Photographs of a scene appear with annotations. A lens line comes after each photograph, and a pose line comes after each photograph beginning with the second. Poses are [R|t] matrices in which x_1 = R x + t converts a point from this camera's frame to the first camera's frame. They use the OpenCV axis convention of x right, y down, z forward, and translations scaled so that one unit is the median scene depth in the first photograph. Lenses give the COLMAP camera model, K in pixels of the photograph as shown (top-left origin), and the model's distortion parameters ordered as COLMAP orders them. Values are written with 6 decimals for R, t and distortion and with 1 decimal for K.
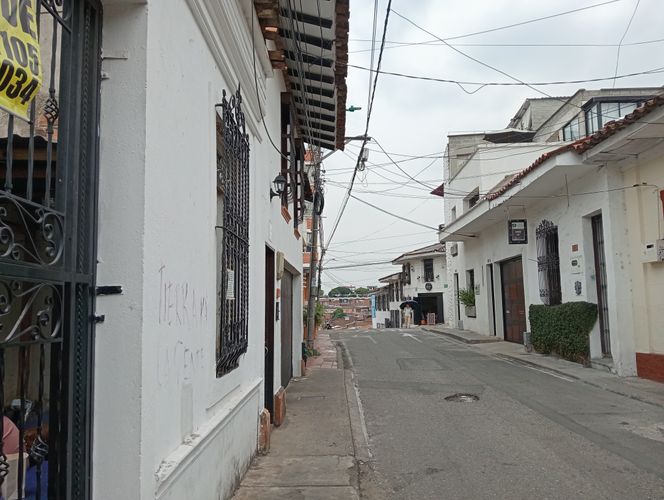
lens RADIAL K [[543.6, 0, 333.5], [0, 543.6, 247.2], [0, 0, 1]] dist [0.100366, -0.200930]
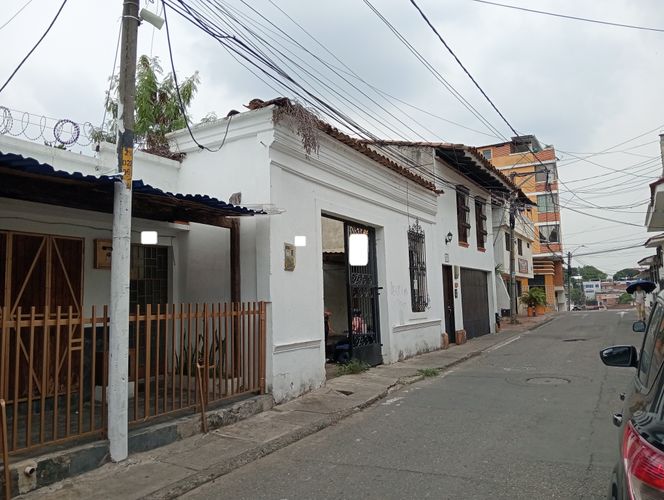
lens RADIAL K [[543.6, 0, 333.5], [0, 543.6, 247.2], [0, 0, 1]] dist [0.100366, -0.200930]
pose [[0.882498, -0.063482, -0.466012, 0.465633], [0.073954, 0.997253, 0.004198, -0.103906], [0.464465, -0.038168, 0.884769, -1.074349]]
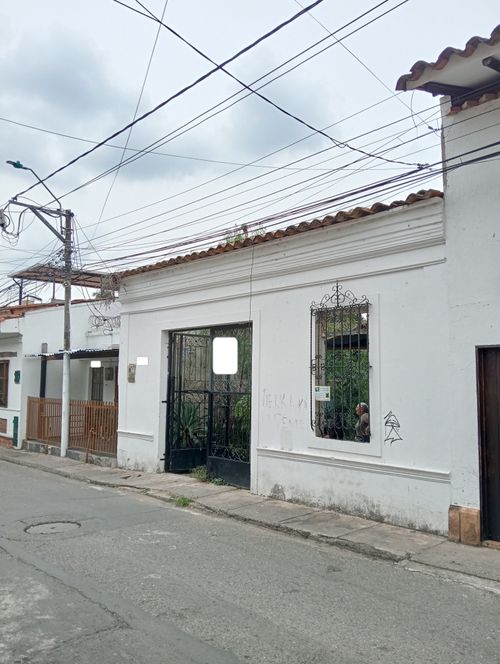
lens RADIAL K [[543.6, 0, 250.0], [0, 543.6, 332.0], [0, 0, 1]] dist [0.100366, -0.200930]
pose [[-0.730211, -0.069274, -0.679701, 0.720158], [0.067617, 0.982635, -0.172790, 0.094696], [0.679868, -0.172132, -0.712846, 1.224936]]
